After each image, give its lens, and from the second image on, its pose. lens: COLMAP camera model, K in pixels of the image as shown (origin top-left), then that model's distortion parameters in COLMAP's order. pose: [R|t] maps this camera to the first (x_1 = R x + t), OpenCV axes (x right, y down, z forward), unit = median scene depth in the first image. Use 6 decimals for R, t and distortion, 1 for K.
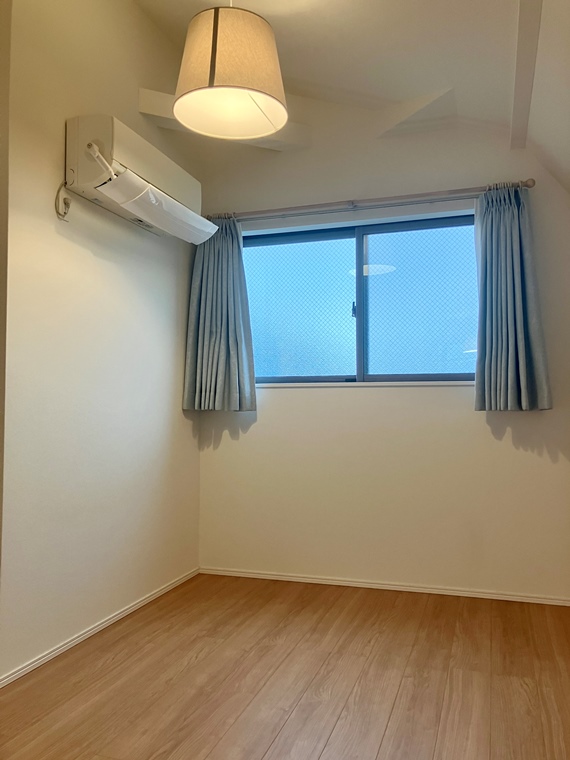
lens RADIAL K [[629.3, 0, 285.9], [0, 629.3, 377.1], [0, 0, 1]] dist [0.030252, -0.006940]
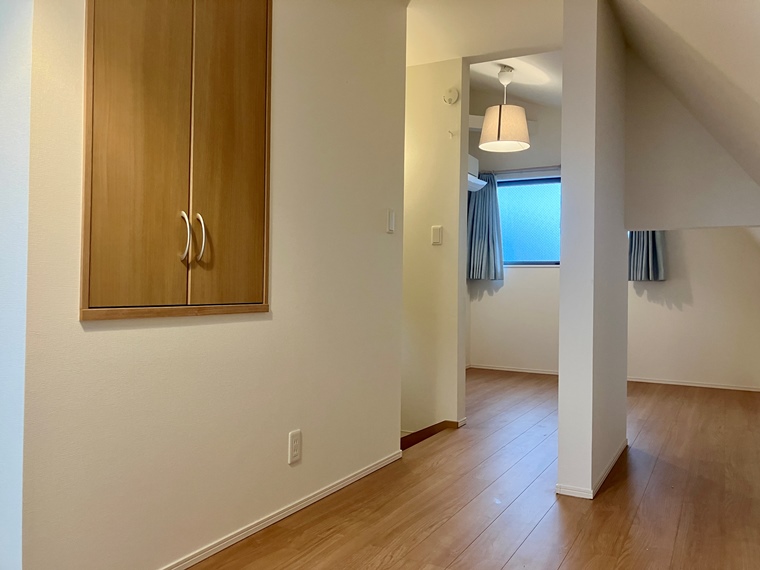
lens RADIAL K [[629.3, 0, 375.1], [0, 629.3, 289.4], [0, 0, 1]] dist [0.030252, -0.006940]
pose [[0.982389, 0.017000, -0.186073, -0.073572], [-0.006184, 0.998265, 0.058555, -0.024028], [0.186746, -0.056373, 0.980790, -0.869336]]
